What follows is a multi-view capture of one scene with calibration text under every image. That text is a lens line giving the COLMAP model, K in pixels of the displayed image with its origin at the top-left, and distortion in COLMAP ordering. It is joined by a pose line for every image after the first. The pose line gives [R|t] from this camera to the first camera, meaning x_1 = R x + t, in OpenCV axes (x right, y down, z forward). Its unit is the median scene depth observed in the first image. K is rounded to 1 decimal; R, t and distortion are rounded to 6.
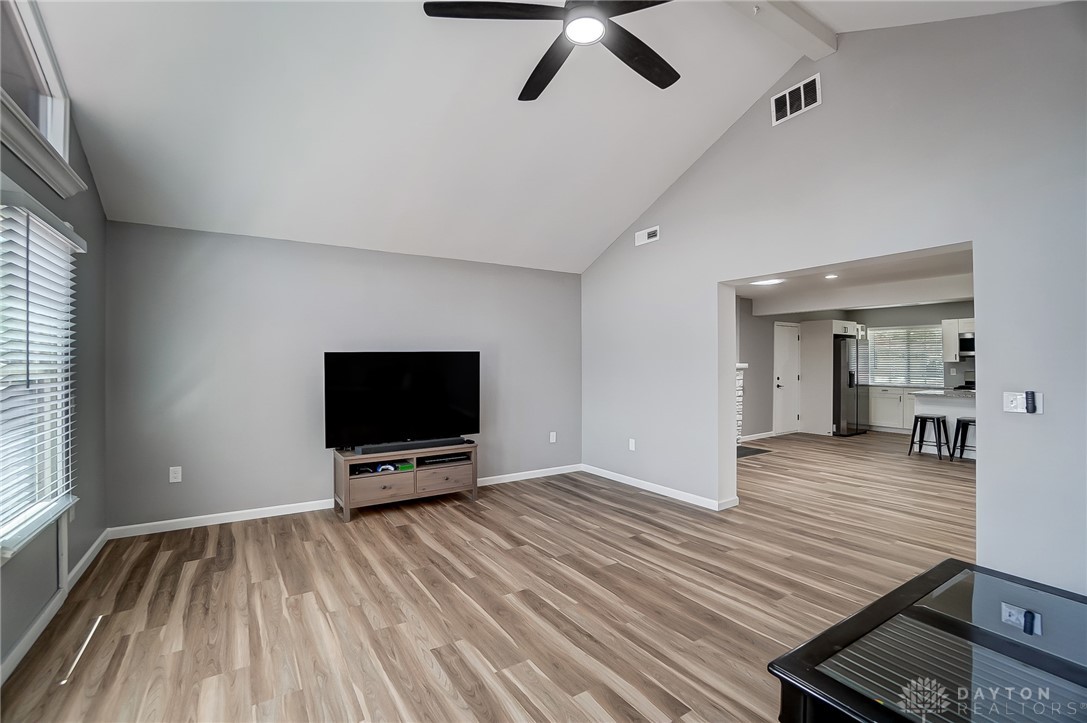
lens RADIAL K [[480.1, 0, 542.2], [0, 480.1, 361.2], [0, 0, 1]] dist [-0.063543, 0.023197]
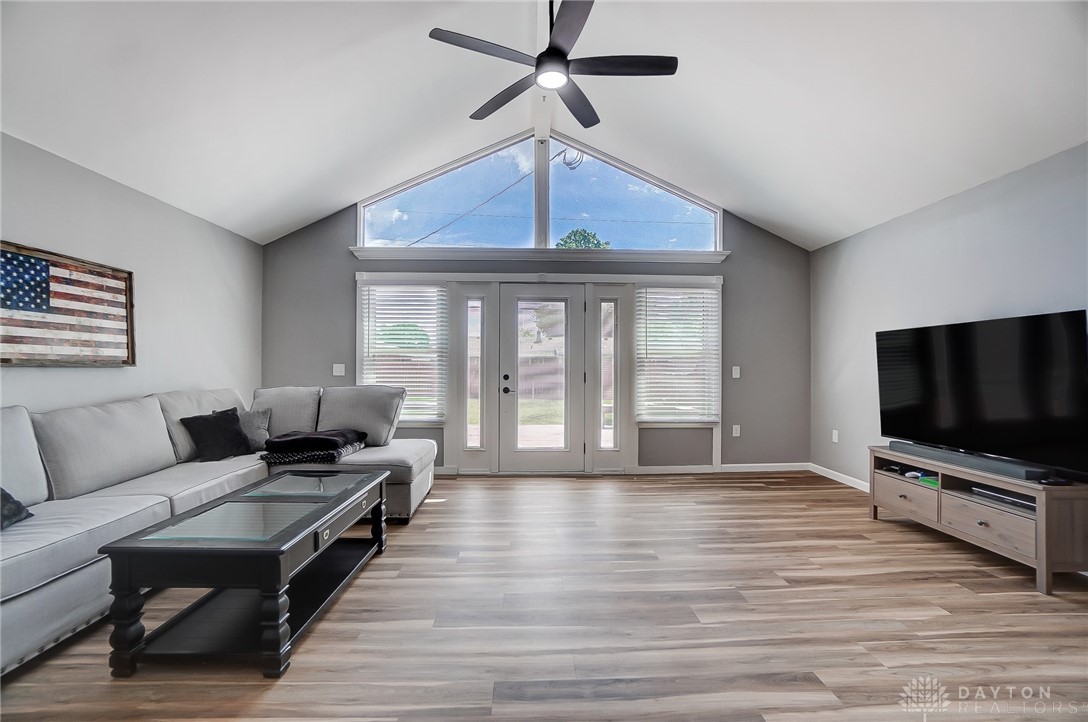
lens RADIAL K [[480.6, 0, 542.7], [0, 480.6, 360.7], [0, 0, 1]] dist [-0.063543, 0.023197]
pose [[-0.523490, -0.009884, -0.851974, 0.704761], [0.001126, 0.999924, -0.012293, 0.048397], [0.852031, -0.007395, -0.523439, 0.959746]]
